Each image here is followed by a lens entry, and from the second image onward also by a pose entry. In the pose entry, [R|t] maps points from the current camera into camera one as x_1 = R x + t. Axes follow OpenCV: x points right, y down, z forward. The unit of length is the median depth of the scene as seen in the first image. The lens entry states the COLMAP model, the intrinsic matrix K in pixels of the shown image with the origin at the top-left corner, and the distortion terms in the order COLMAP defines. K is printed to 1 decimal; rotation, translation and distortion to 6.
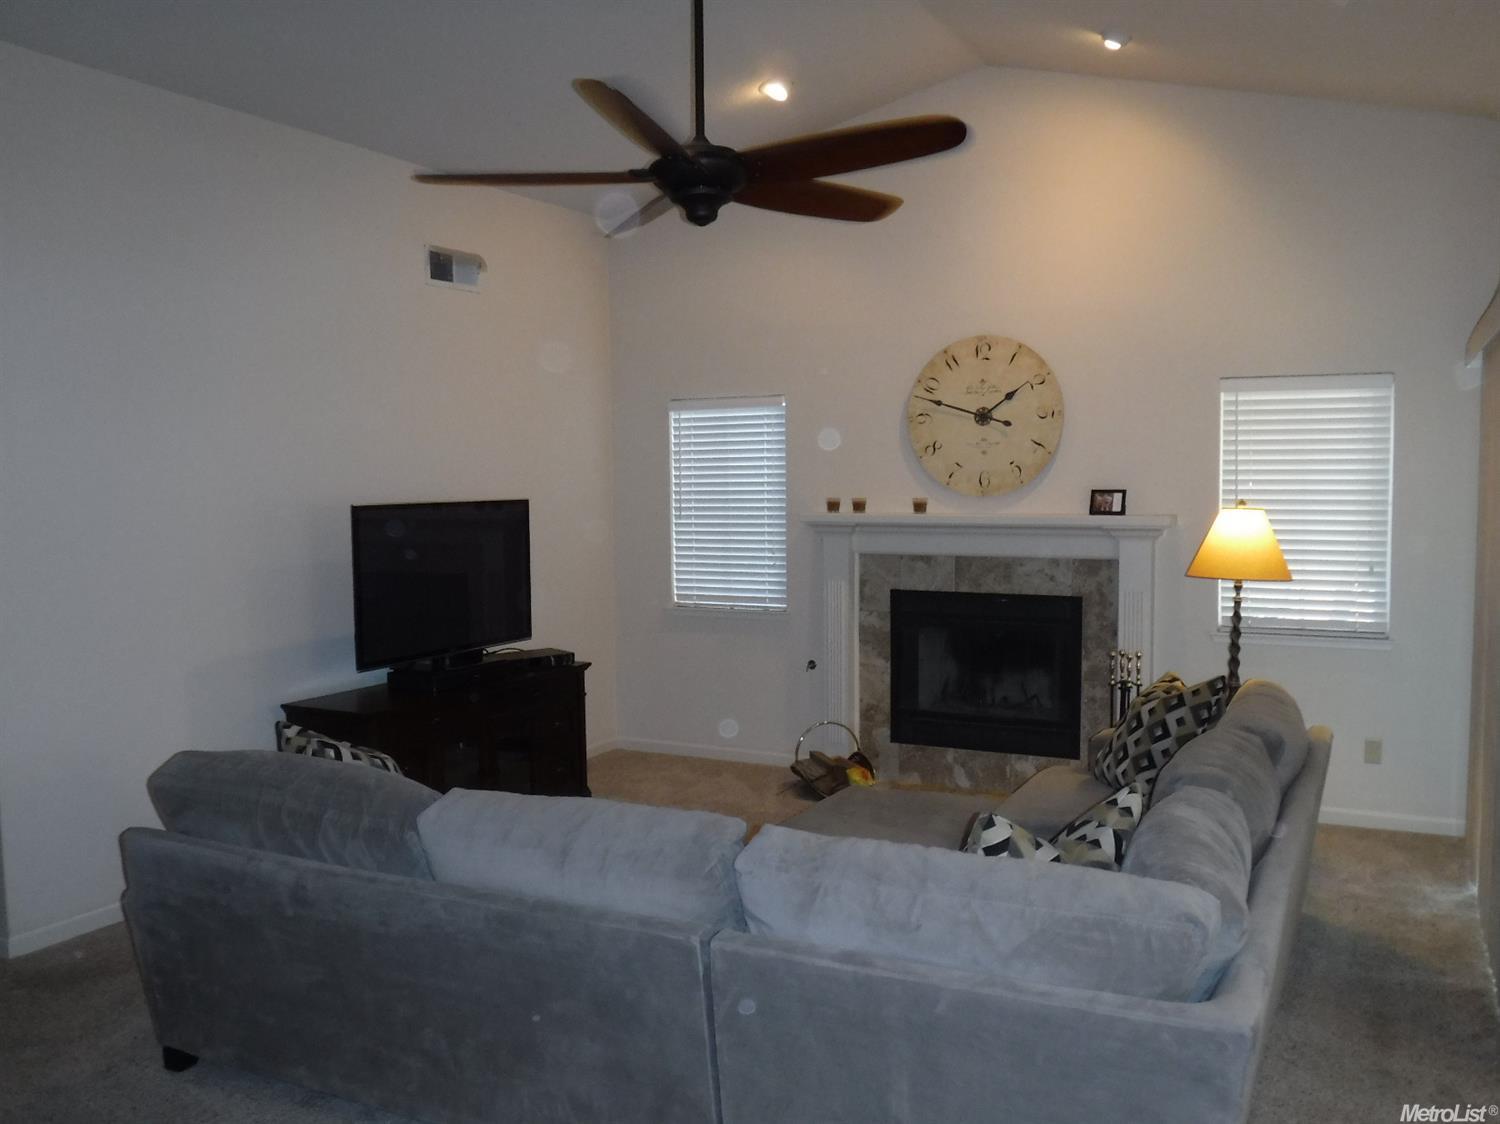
lens RADIAL K [[1250.2, 0, 749.0], [0, 1250.2, 561.2], [0, 0, 1]] dist [-0.076014, 0.042607]
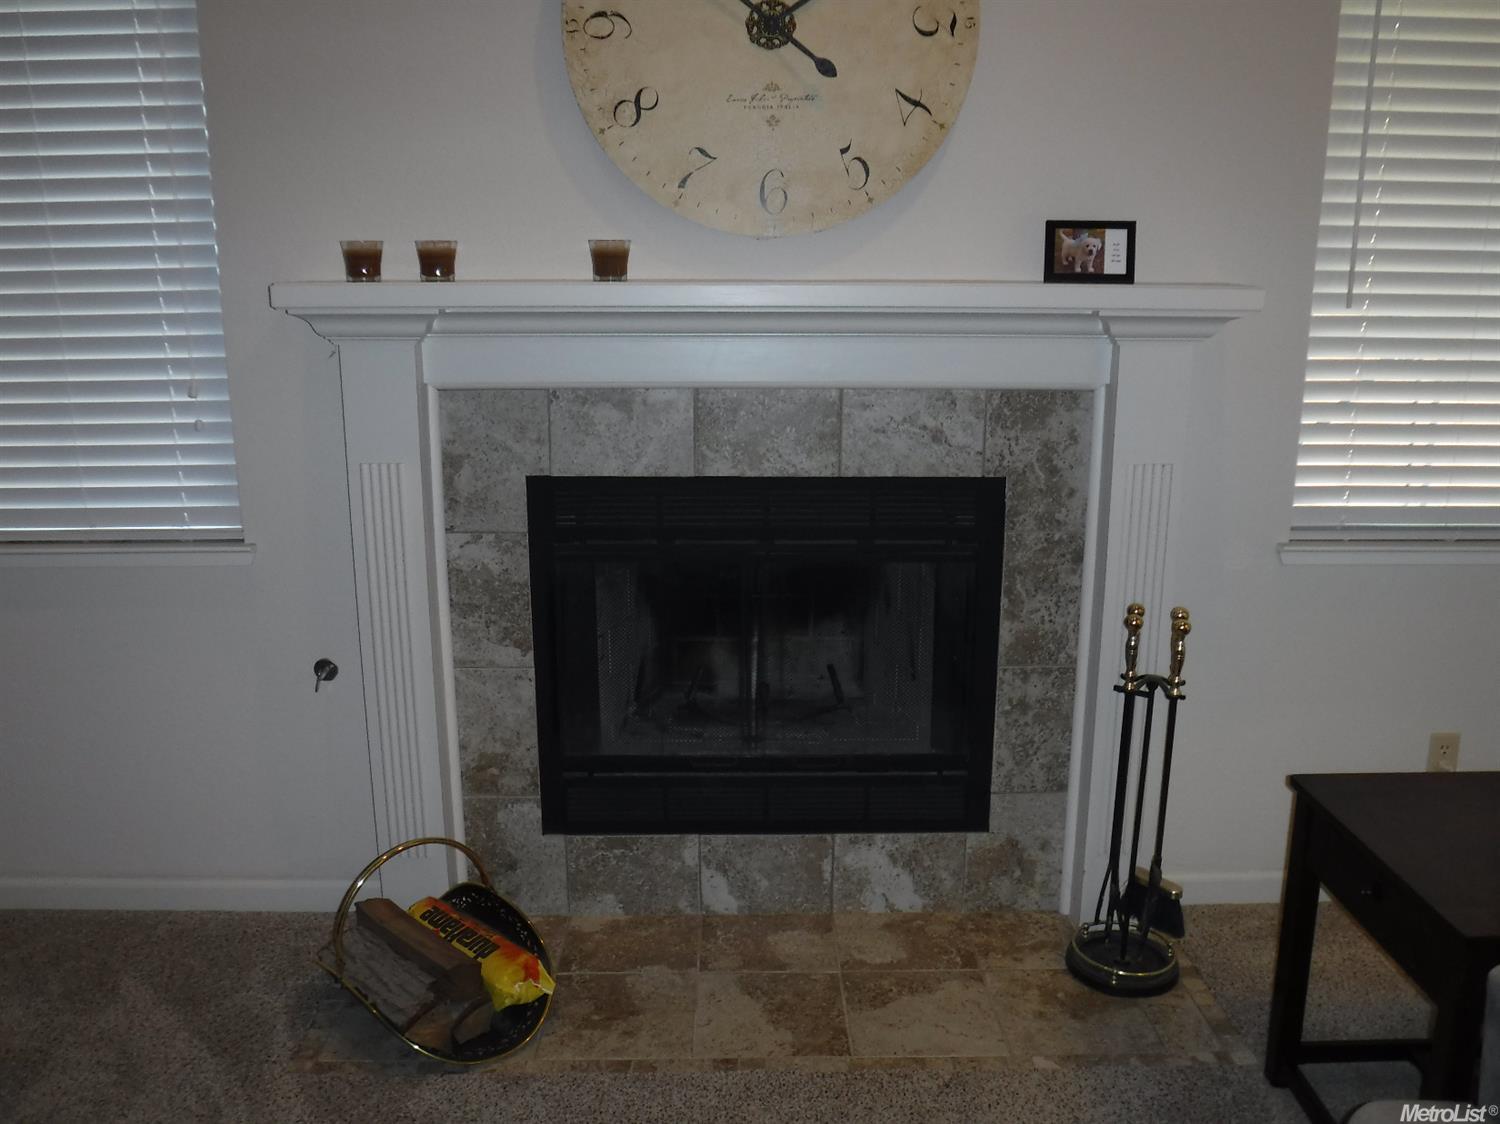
lens RADIAL K [[1250.2, 0, 757.6], [0, 1250.2, 571.5], [0, 0, 1]] dist [-0.076014, 0.042607]
pose [[0.874630, -0.106264, 0.473002, -0.014112], [0.022594, 0.983556, 0.179184, -0.017875], [-0.484265, -0.146033, 0.862648, 0.637378]]
